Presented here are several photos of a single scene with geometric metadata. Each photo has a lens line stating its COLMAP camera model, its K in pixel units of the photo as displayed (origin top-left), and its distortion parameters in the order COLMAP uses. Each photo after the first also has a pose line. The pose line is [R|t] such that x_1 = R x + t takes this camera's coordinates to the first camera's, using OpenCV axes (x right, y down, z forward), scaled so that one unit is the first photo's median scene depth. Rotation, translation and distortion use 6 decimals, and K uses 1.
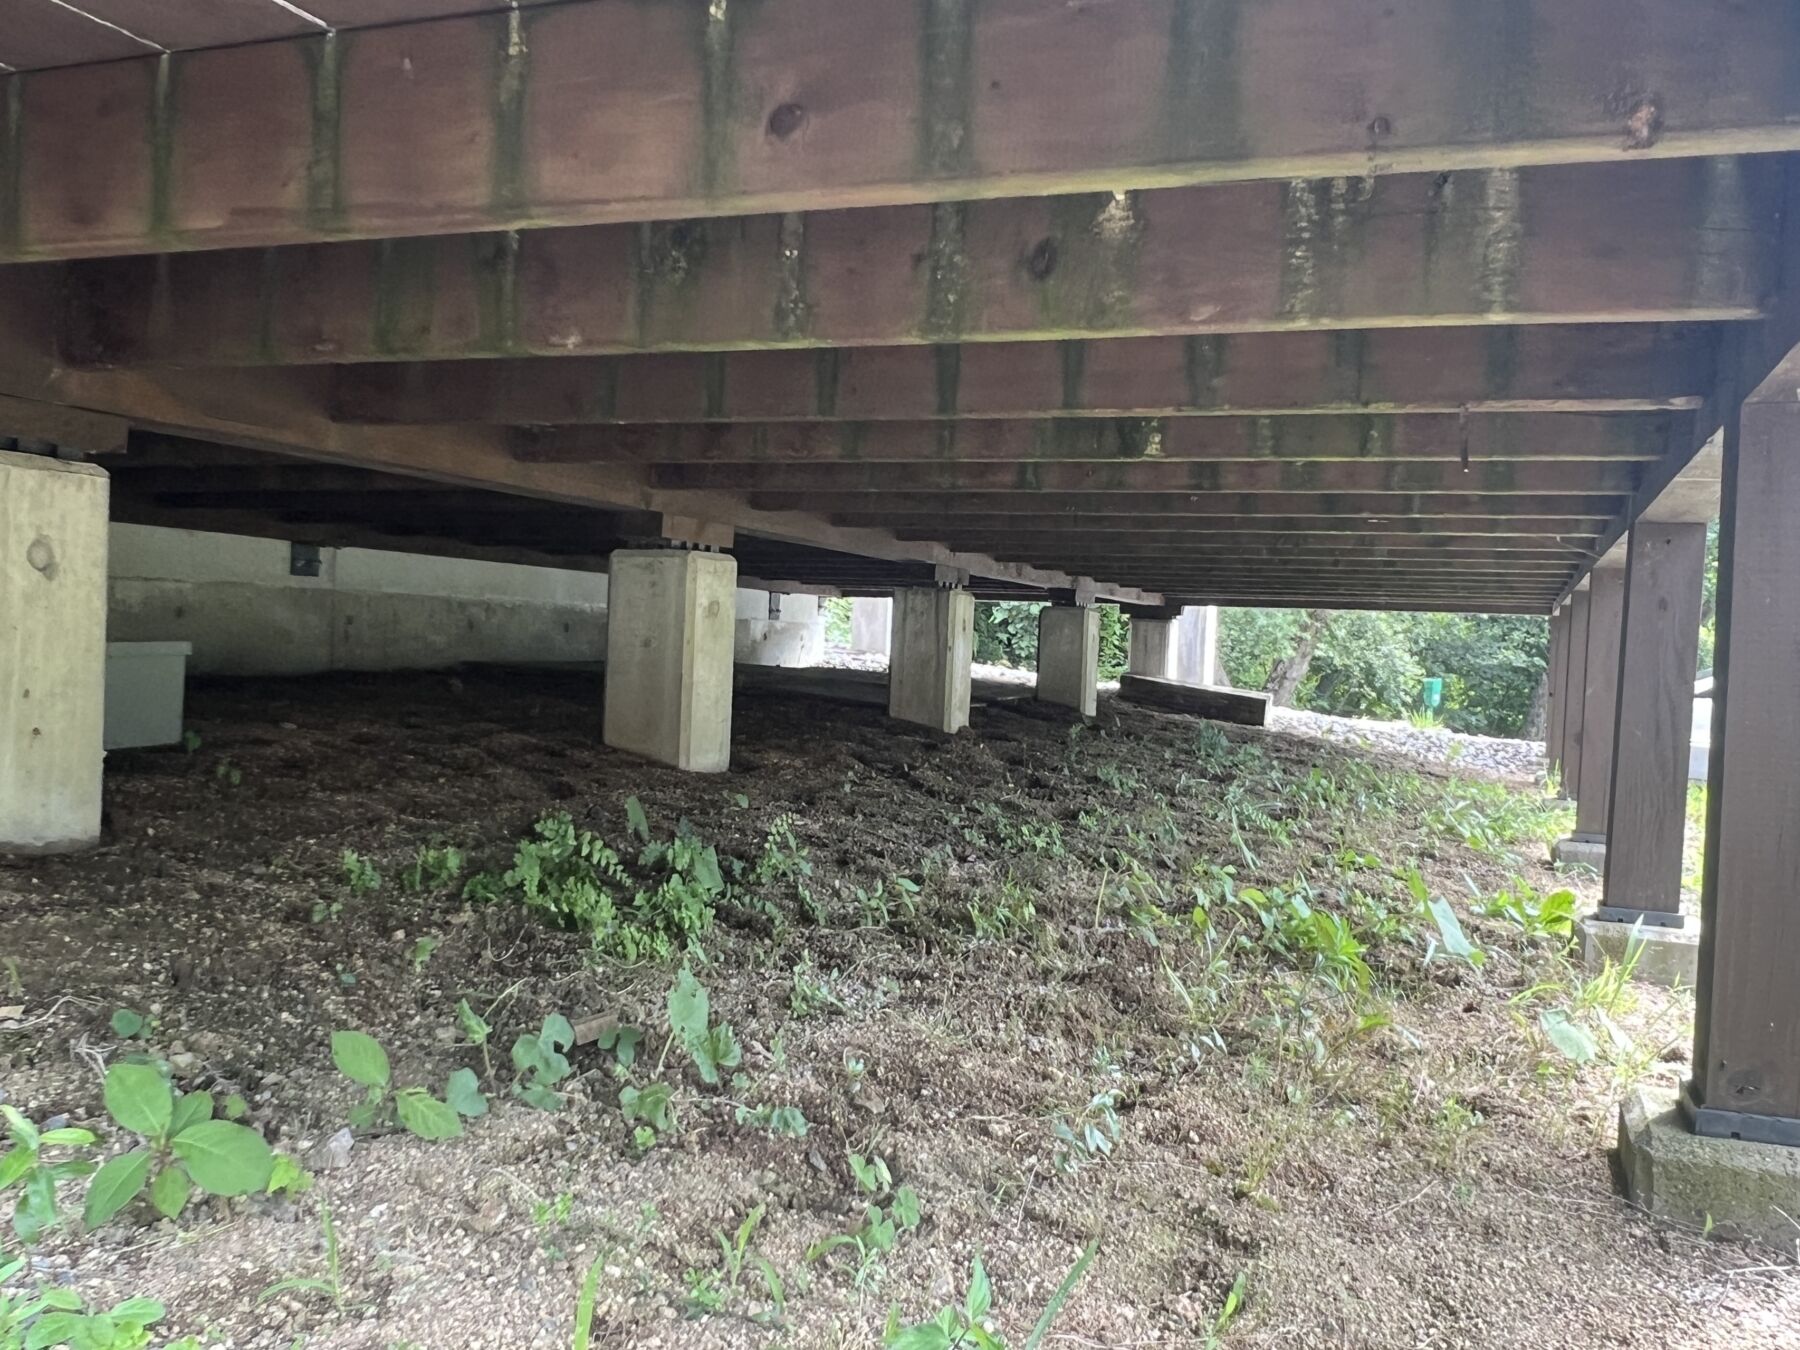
lens RADIAL K [[1577.4, 0, 900.0], [0, 1577.4, 675.0], [0, 0, 1]] dist [0.008153, -0.000676]
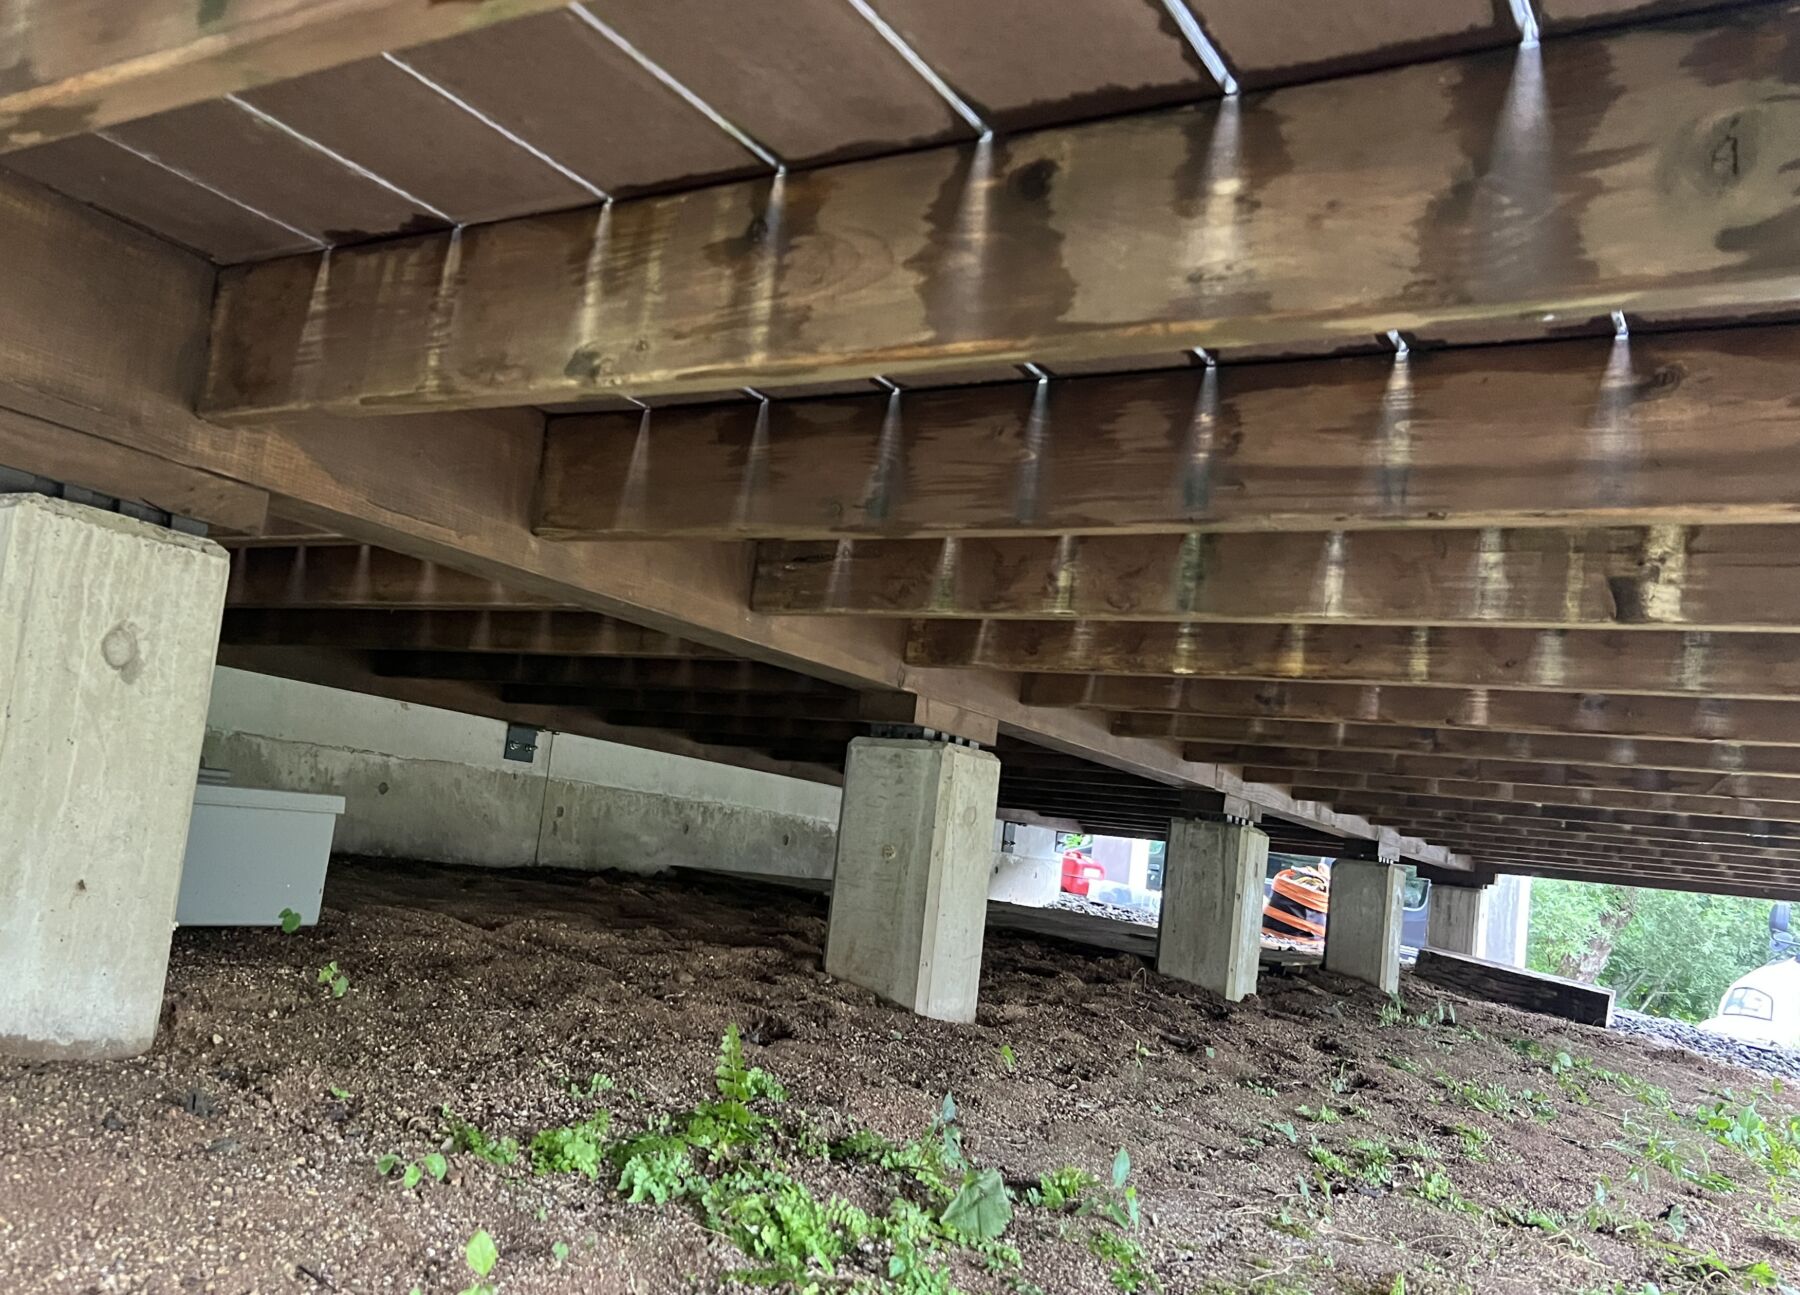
lens RADIAL K [[1570.2, 0, 774.7], [0, 1570.2, 687.1], [0, 0, 1]] dist [0.189287, -0.577282]
pose [[0.974626, 0.051362, -0.217868, -0.037748], [-0.081949, 0.987619, -0.133767, 0.008274], [0.208300, 0.148227, 0.966768, 0.162433]]
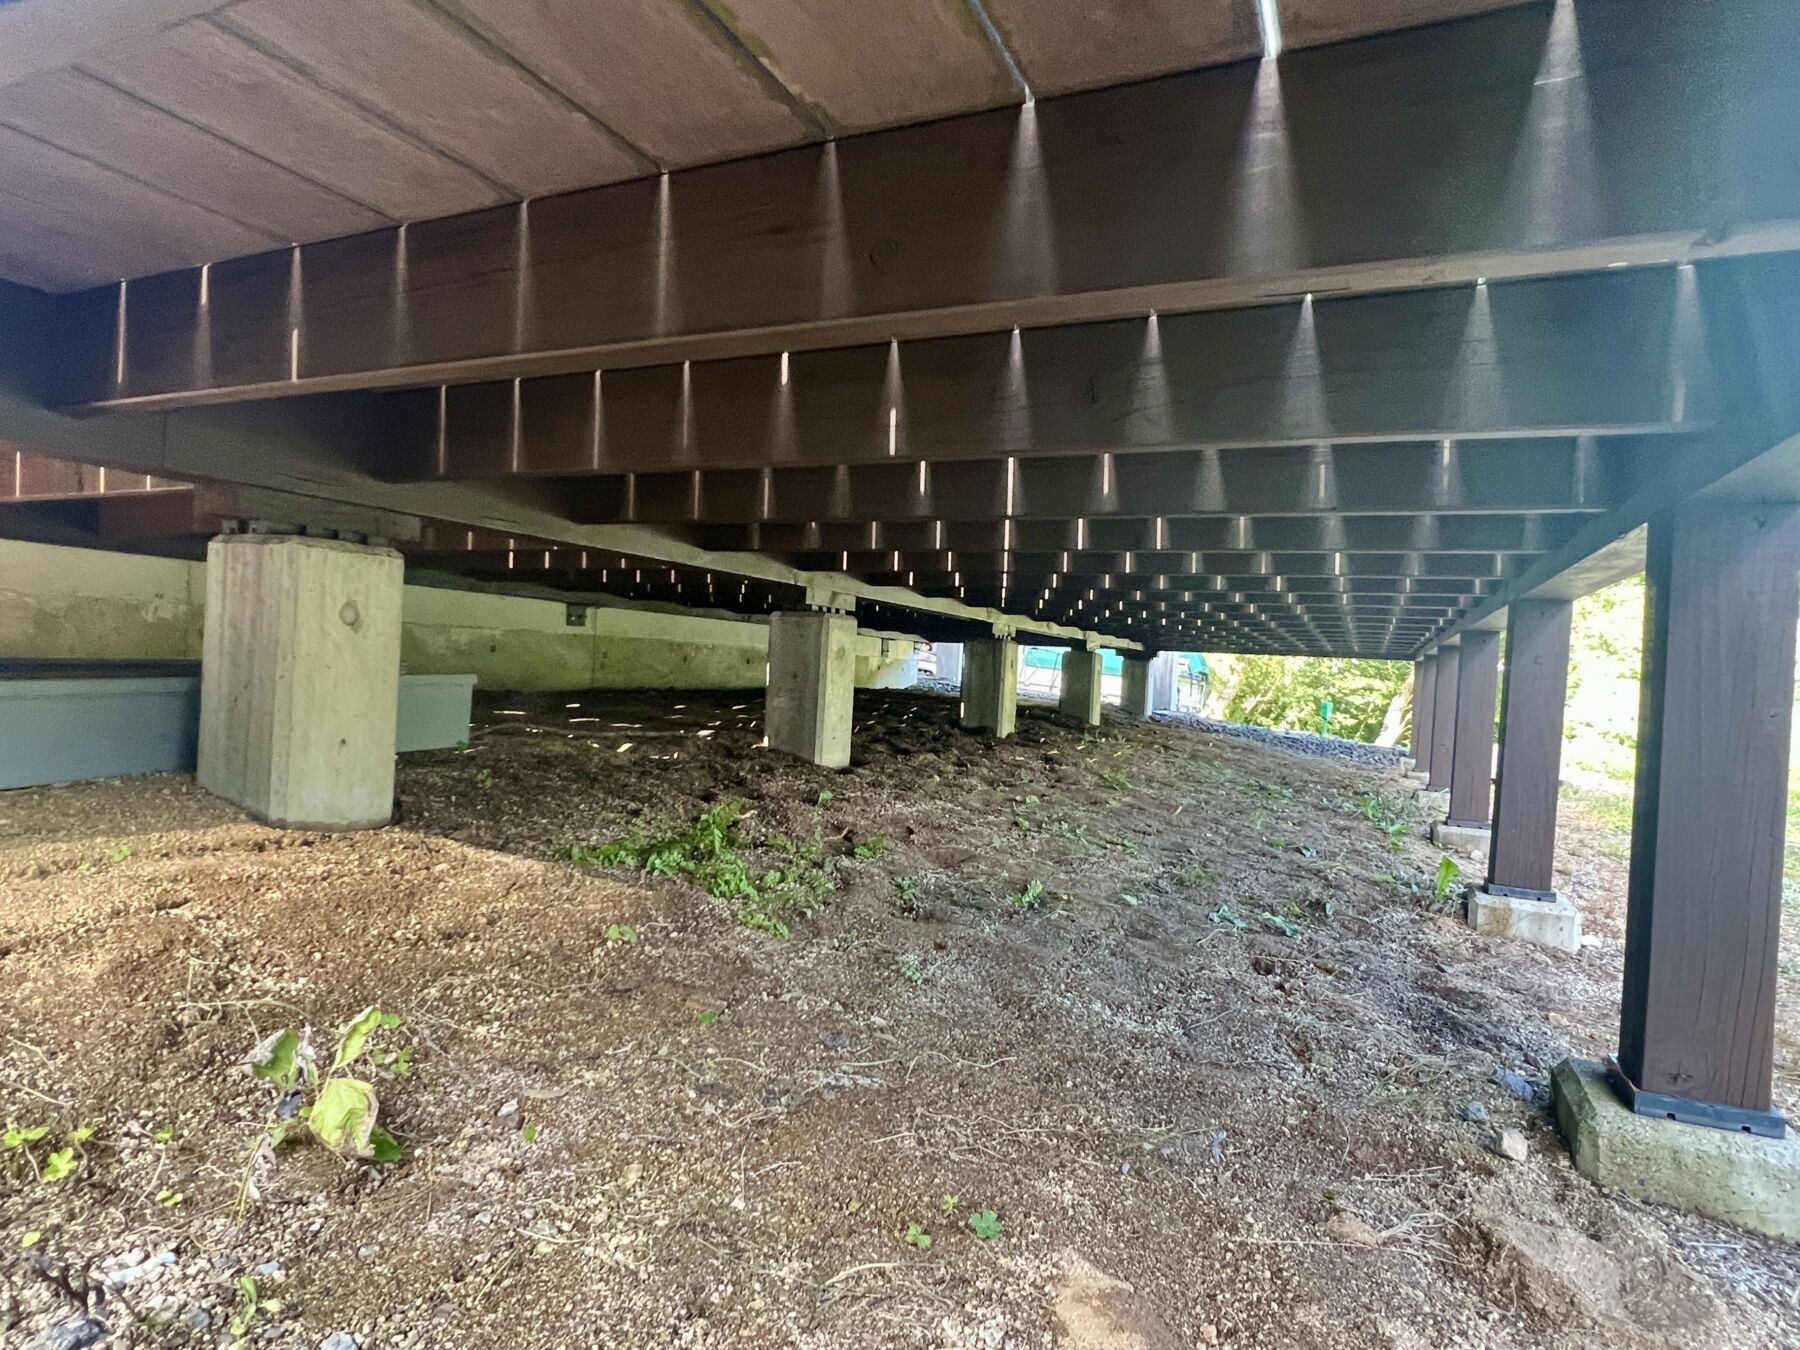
lens RADIAL K [[1004.4, 0, 900.0], [0, 1004.4, 675.0], [0, 0, 1]] dist [-0.001985, -0.001139]
pose [[0.997738, 0.013214, -0.065905, -0.002398], [-0.014210, 0.999791, -0.014669, -0.007867], [0.065697, 0.015572, 0.997718, 0.074561]]
